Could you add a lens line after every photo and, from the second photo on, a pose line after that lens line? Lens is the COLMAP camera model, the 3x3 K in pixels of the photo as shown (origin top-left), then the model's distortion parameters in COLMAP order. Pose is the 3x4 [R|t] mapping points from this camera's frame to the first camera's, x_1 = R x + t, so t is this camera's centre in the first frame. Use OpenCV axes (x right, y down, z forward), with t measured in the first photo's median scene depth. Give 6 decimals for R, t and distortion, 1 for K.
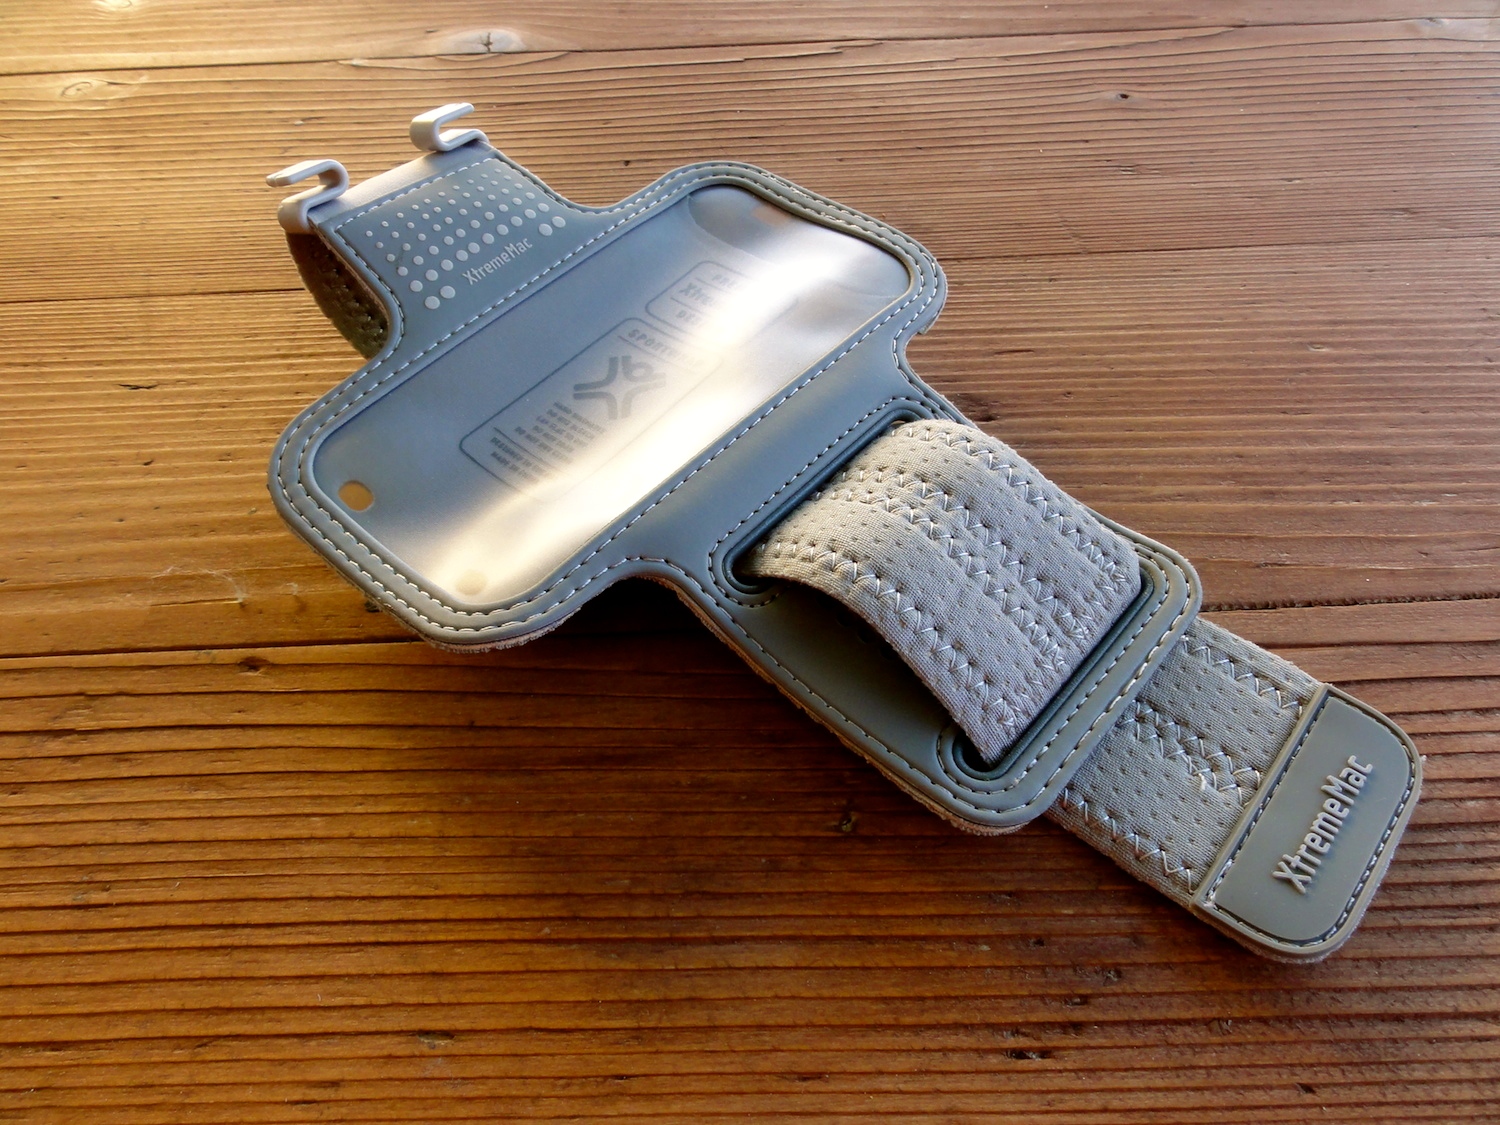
lens RADIAL K [[1054.0, 0, 758.6], [0, 1054.0, 562.9], [0, 0, 1]] dist [-0.008129, 0.001775]
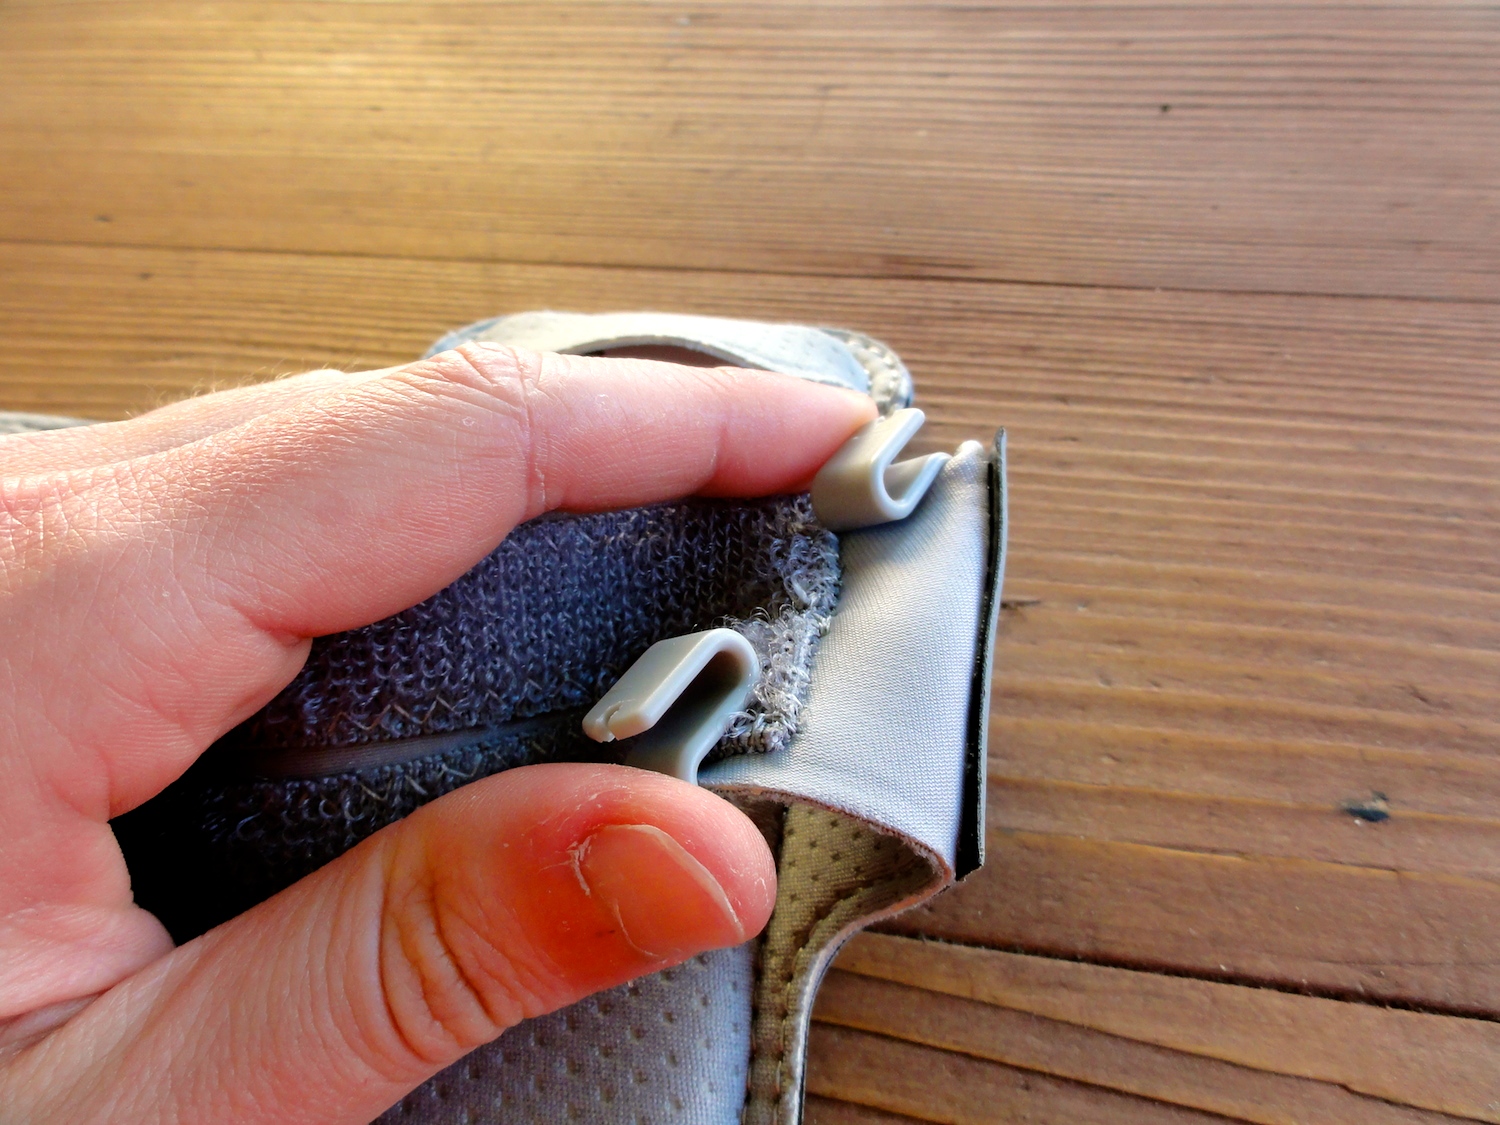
lens RADIAL K [[1054.0, 0, 751.8], [0, 1054.0, 560.8], [0, 0, 1]] dist [-0.008129, 0.001775]
pose [[0.979301, 0.128293, -0.156561, -0.320005], [-0.116894, 0.989917, 0.079999, -0.153774], [0.165246, -0.060042, 0.984423, 0.366002]]
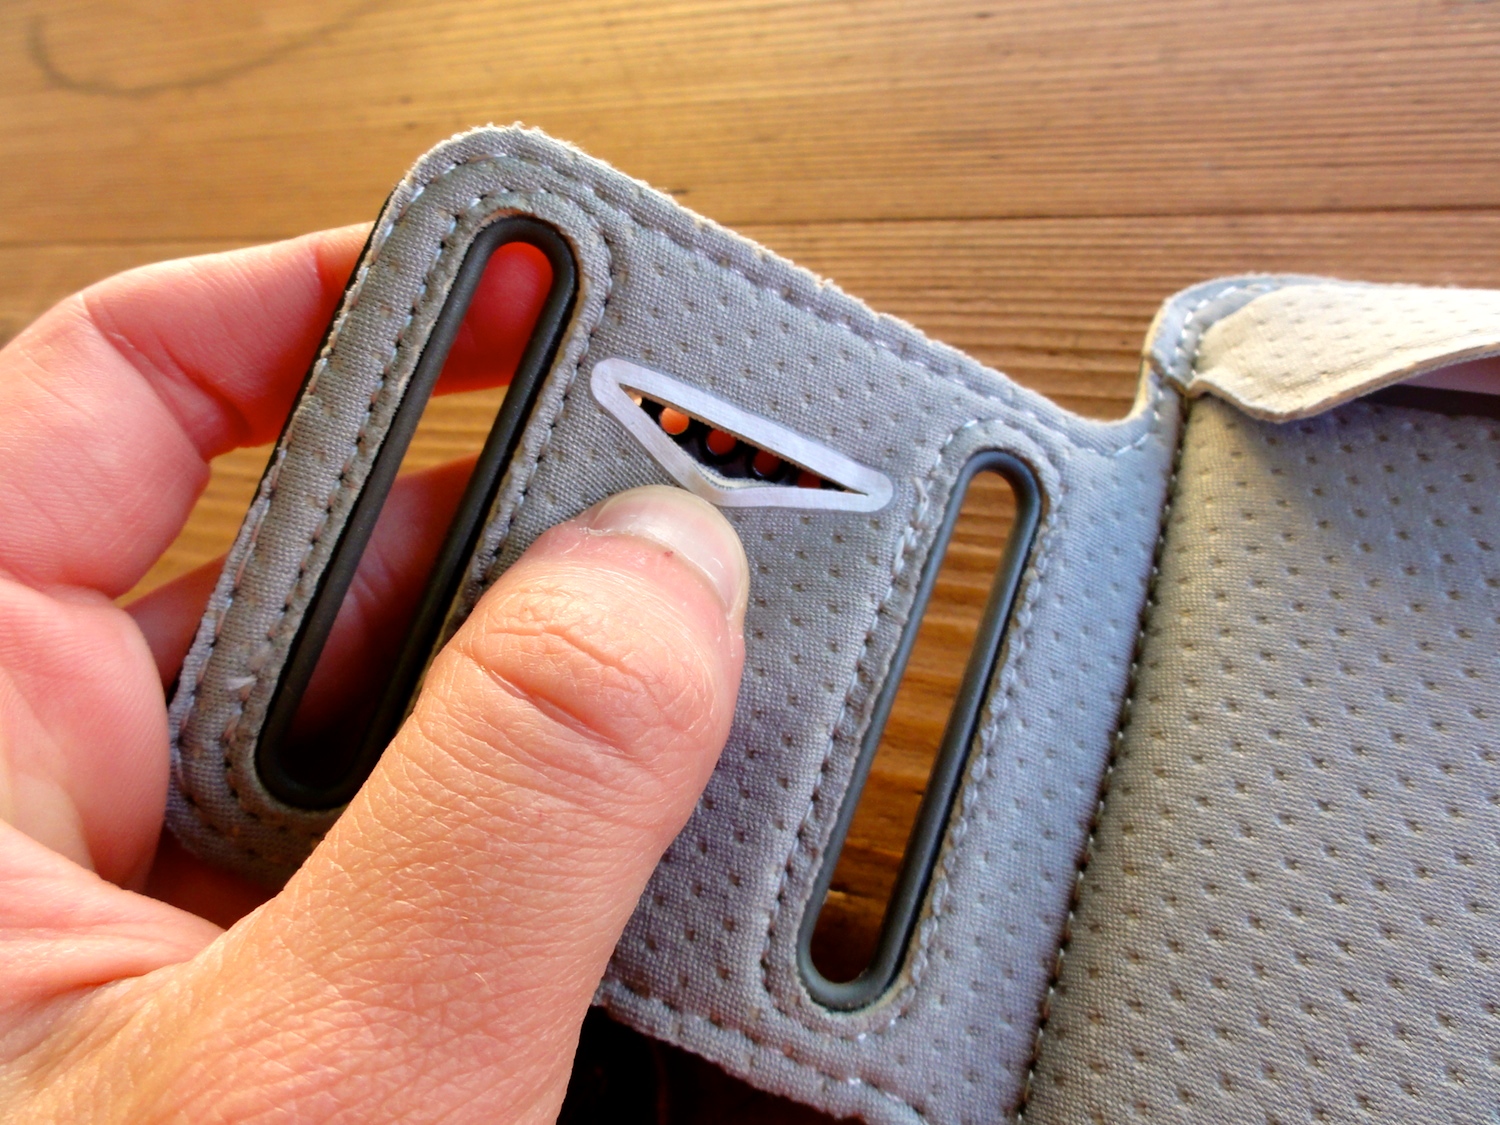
lens RADIAL K [[1054.0, 0, 750.1], [0, 1054.0, 559.4], [0, 0, 1]] dist [-0.008129, 0.001775]
pose [[0.930163, 0.130898, -0.343019, -0.722939], [-0.067216, 0.979208, 0.191402, -0.199443], [0.360941, -0.154978, 0.919621, 0.472058]]
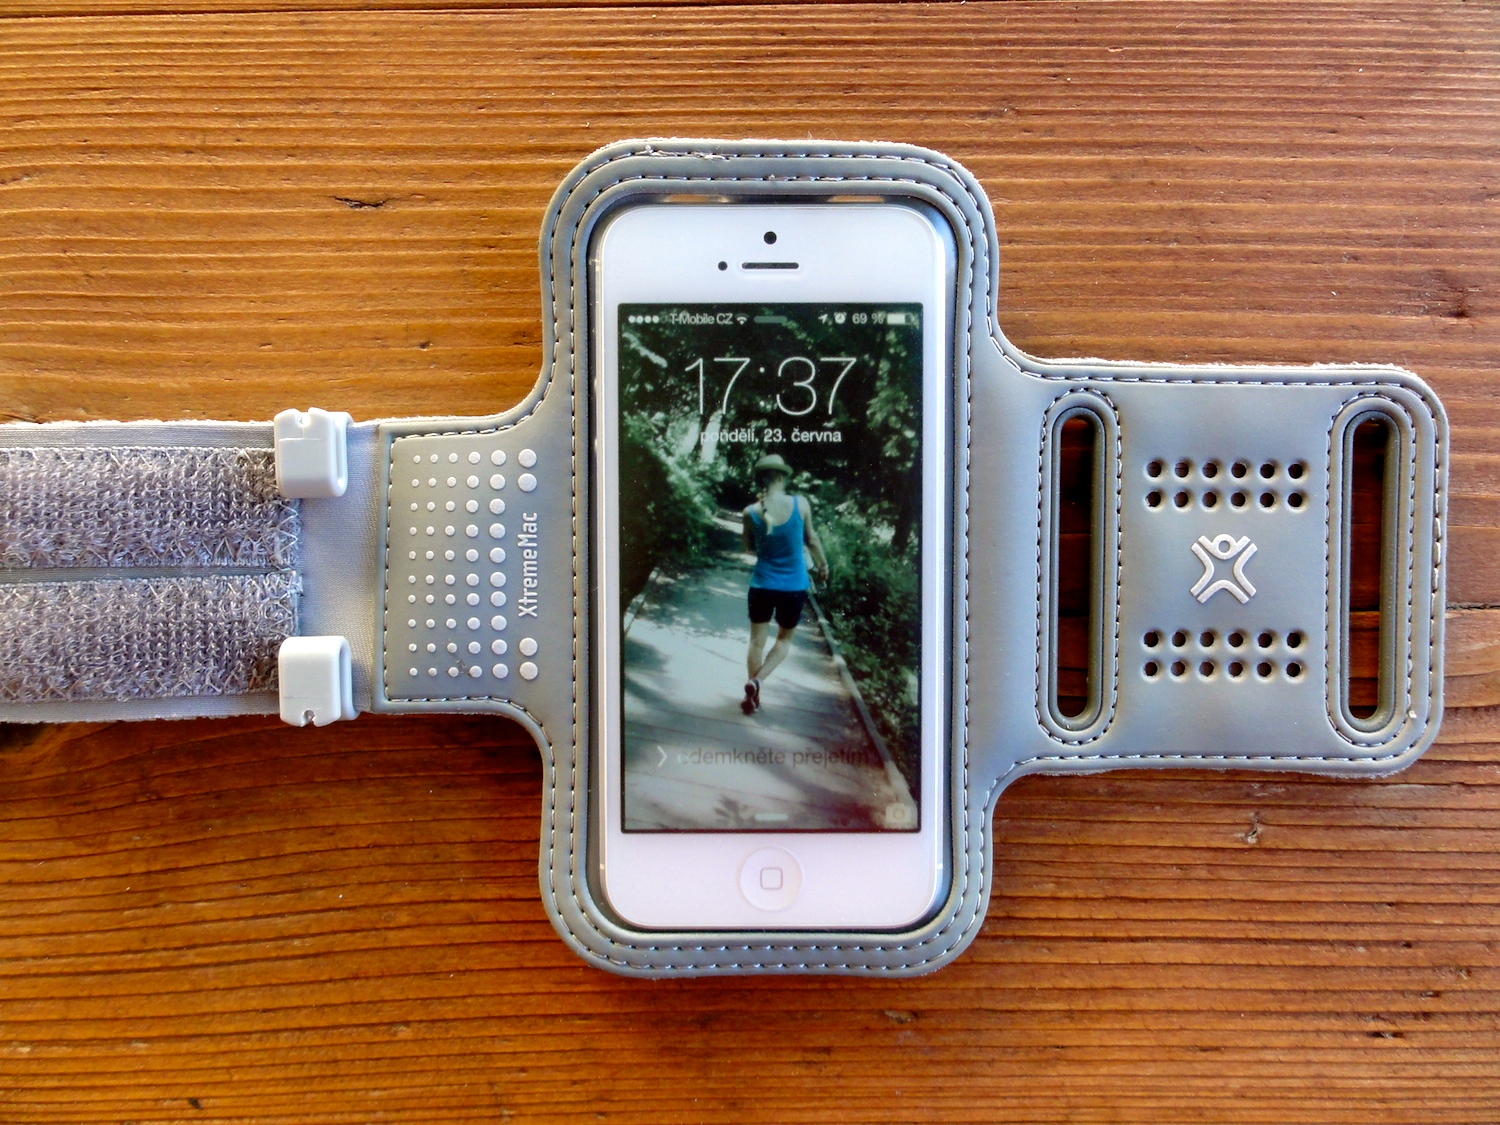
lens RADIAL K [[1054.0, 0, 748.3], [0, 1054.0, 568.8], [0, 0, 1]] dist [-0.008129, 0.001775]
pose [[0.999258, 0.010620, 0.037028, -0.370600], [-0.031357, 0.782561, 0.621784, -0.483731], [-0.022373, -0.622483, 0.782313, 0.260976]]
